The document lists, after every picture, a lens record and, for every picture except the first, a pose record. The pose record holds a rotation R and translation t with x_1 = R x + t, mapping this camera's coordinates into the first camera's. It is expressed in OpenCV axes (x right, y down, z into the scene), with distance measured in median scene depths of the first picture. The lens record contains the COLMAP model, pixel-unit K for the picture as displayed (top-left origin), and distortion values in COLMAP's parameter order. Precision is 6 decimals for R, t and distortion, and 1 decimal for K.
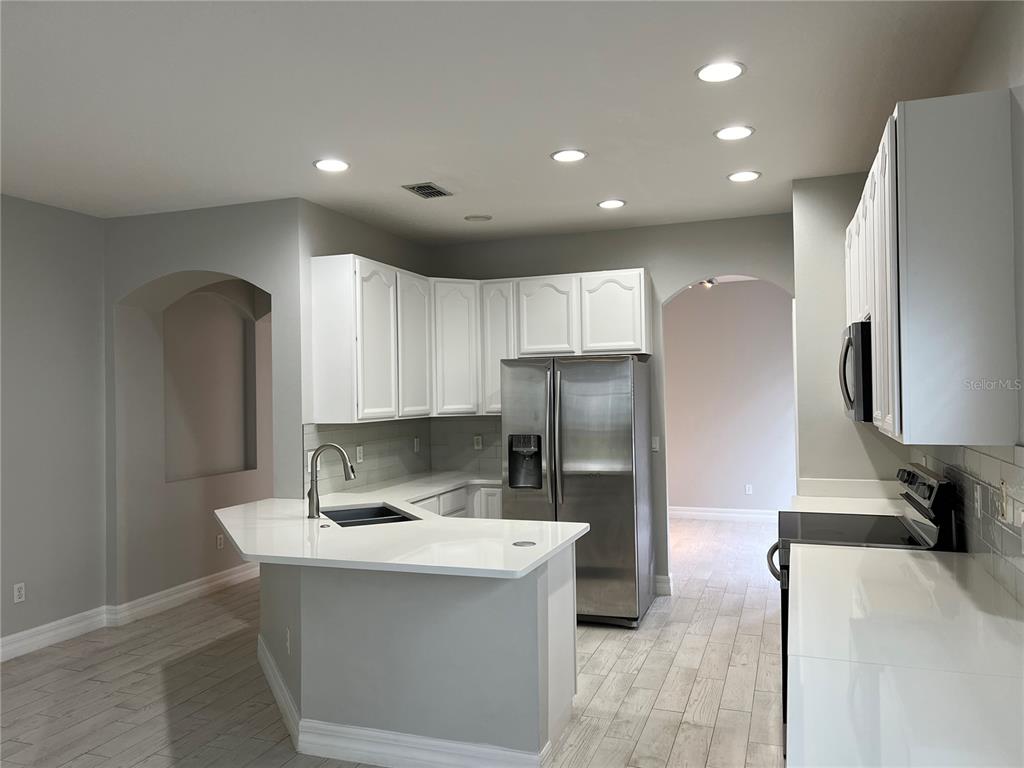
lens RADIAL K [[766.6, 0, 516.5], [0, 766.6, 379.4], [0, 0, 1]] dist [0.051365, -0.038726]
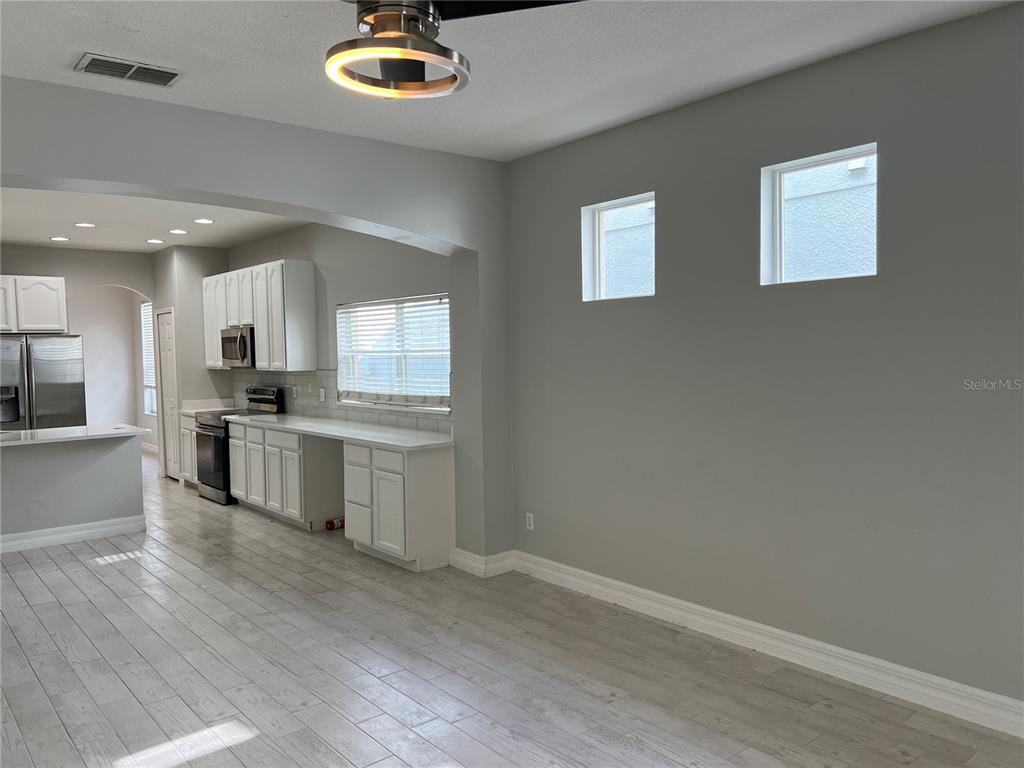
lens RADIAL K [[766.6, 0, 511.0], [0, 766.6, 384.1], [0, 0, 1]] dist [0.051365, -0.038726]
pose [[0.500503, -0.036733, 0.864955, -0.935491], [-0.001749, 0.999055, 0.043439, 0.000614], [-0.865733, -0.023254, 0.499966, -0.706786]]
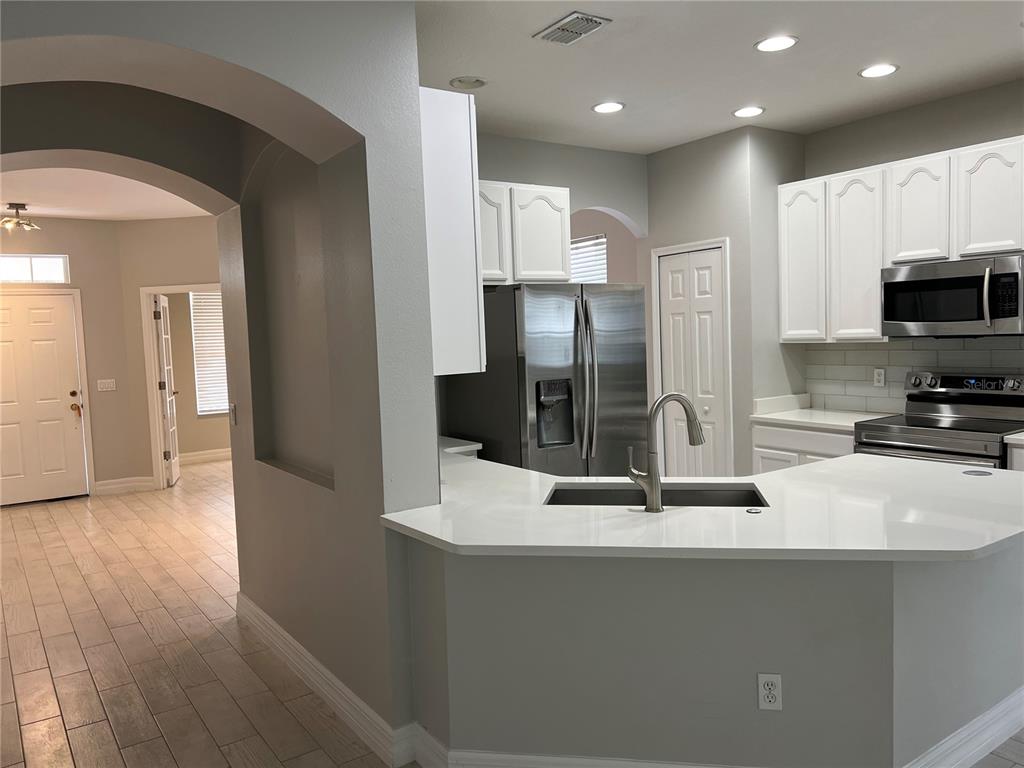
lens RADIAL K [[766.6, 0, 511.9], [0, 766.6, 389.2], [0, 0, 1]] dist [0.051365, -0.038726]
pose [[0.570064, -0.067490, 0.818823, -0.777152], [0.015720, 0.997334, 0.071259, 0.028746], [-0.821450, -0.027750, 0.569606, 0.678246]]
